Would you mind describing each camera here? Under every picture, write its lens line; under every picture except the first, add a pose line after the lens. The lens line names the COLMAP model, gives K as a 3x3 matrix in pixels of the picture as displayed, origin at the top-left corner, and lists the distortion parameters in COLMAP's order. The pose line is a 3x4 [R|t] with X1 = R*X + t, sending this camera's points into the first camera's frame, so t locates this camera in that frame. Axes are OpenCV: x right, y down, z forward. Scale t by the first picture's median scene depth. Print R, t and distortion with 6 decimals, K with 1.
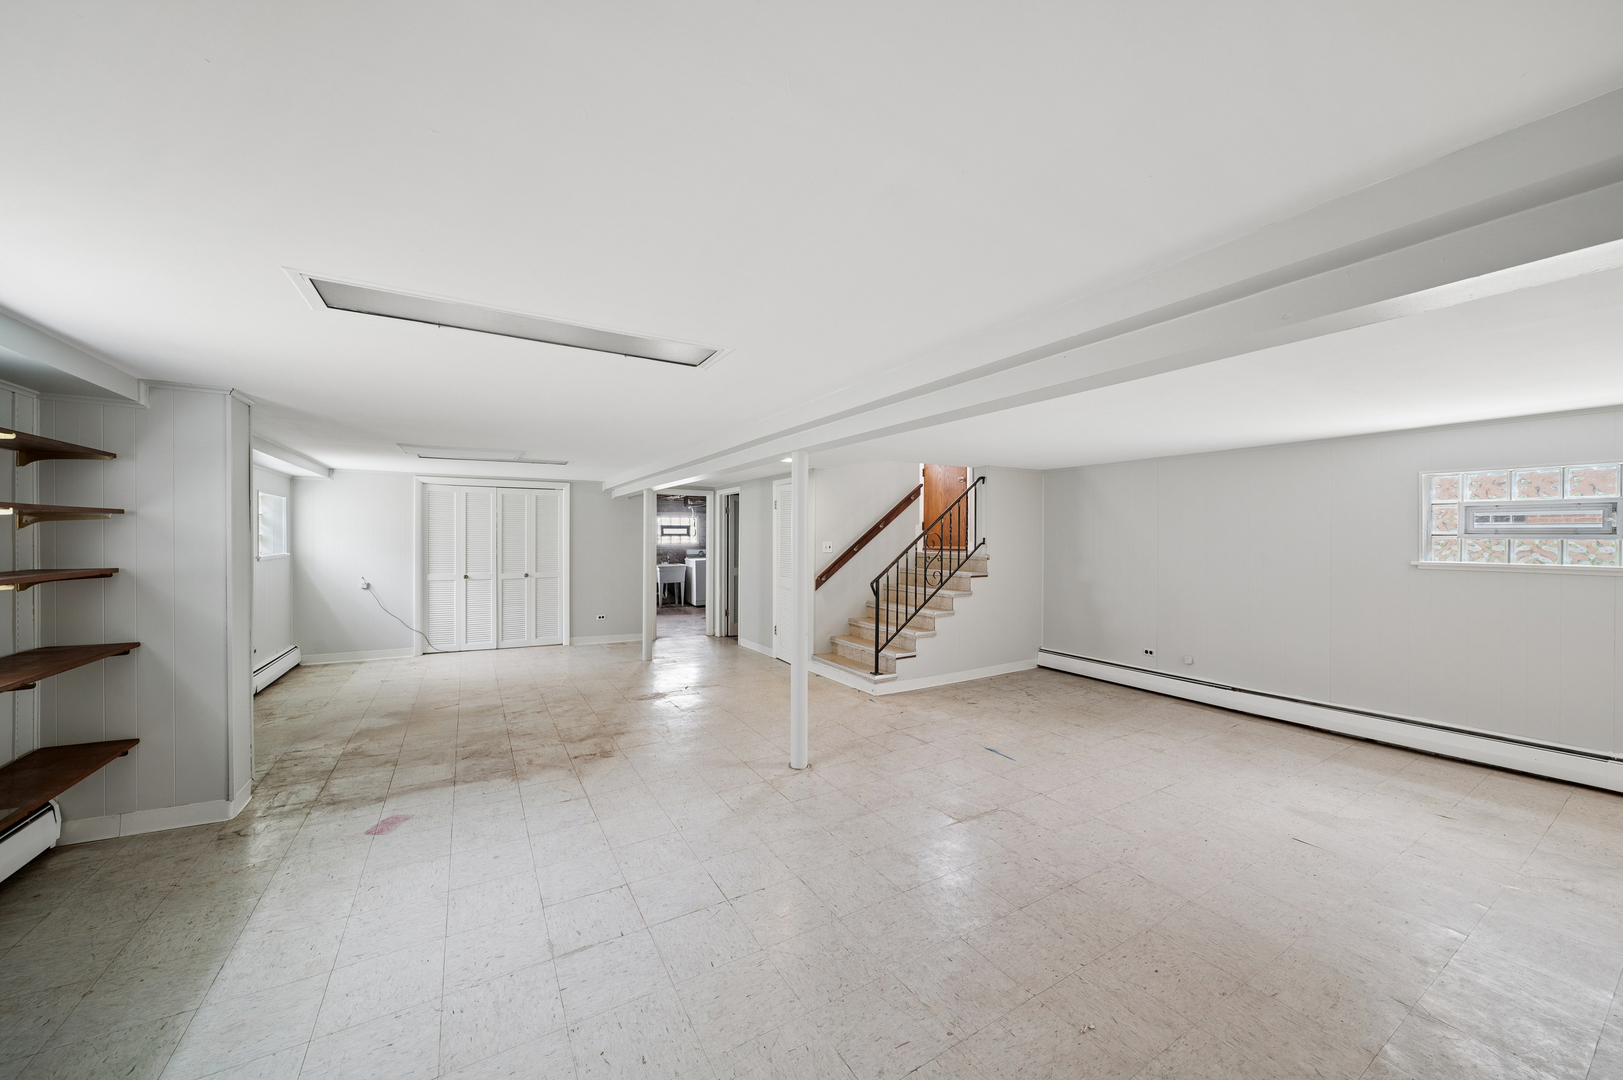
lens RADIAL K [[579.0, 0, 816.6], [0, 579.0, 540.0], [0, 0, 1]] dist [-0.000835, -0.000127]
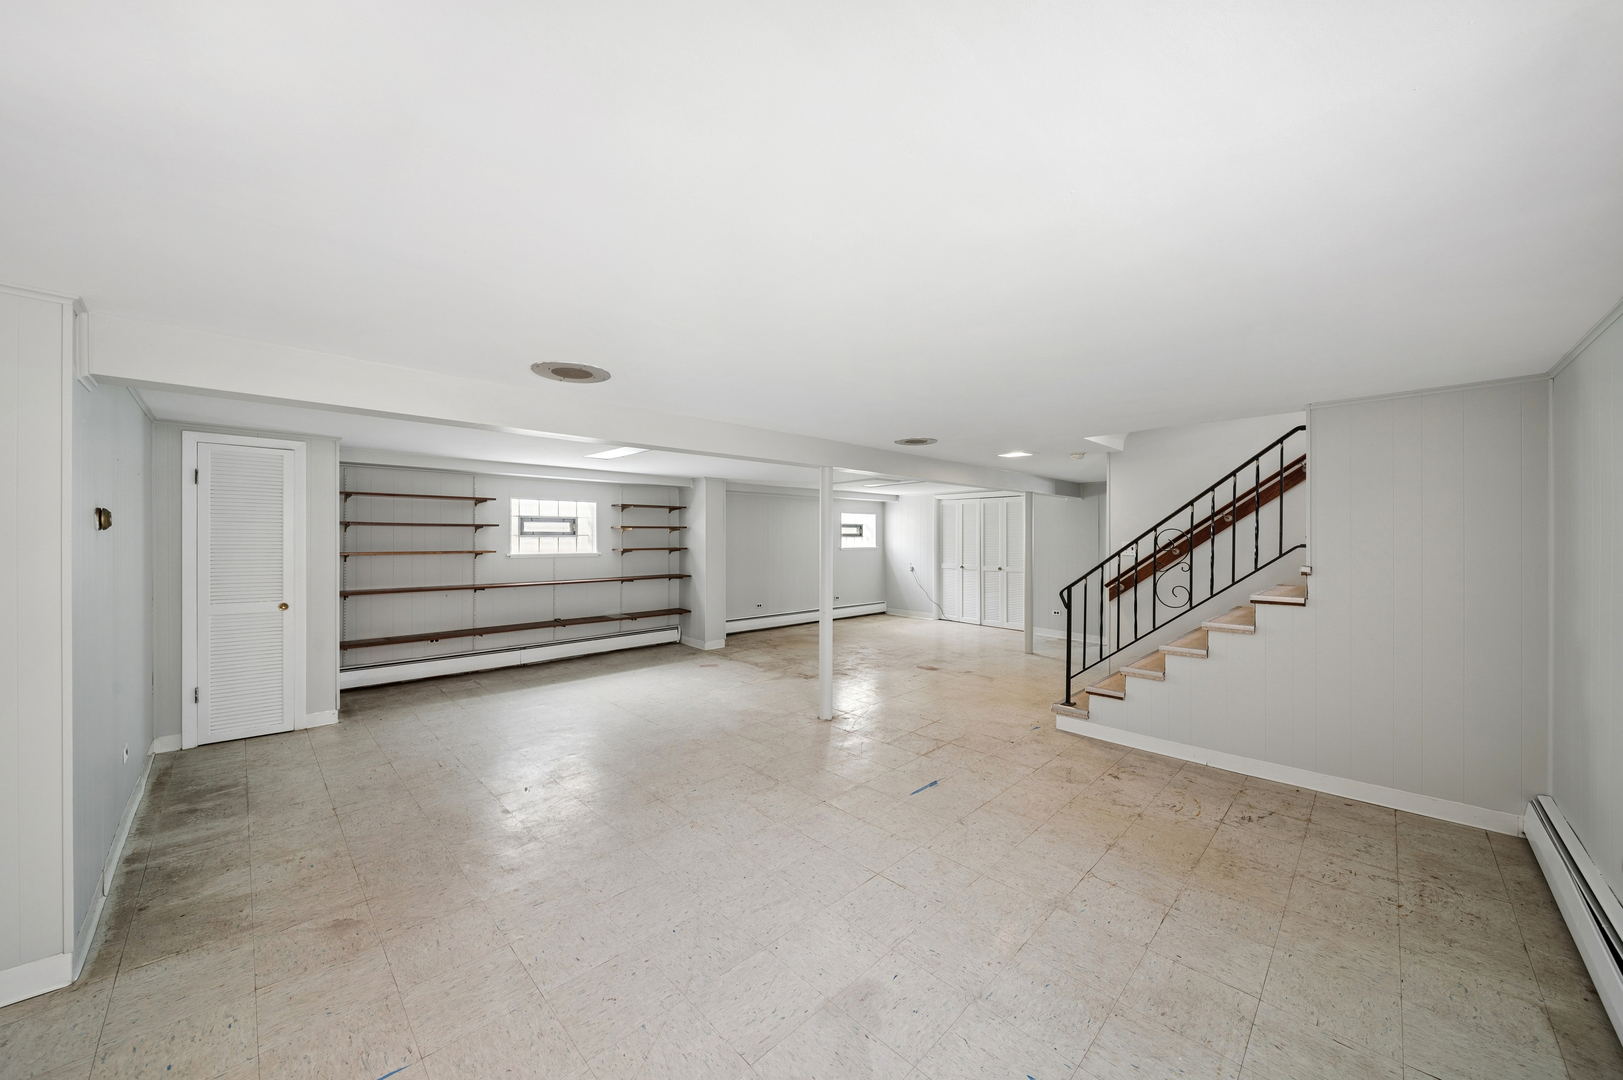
lens RADIAL K [[579.0, 0, 812.3], [0, 579.0, 540.9], [0, 0, 1]] dist [-0.000835, -0.000127]
pose [[0.229160, 0.002984, -0.973384, 0.841829], [-0.005256, 0.999985, 0.001828, 0.003592], [0.973375, 0.004697, 0.229172, 0.486884]]
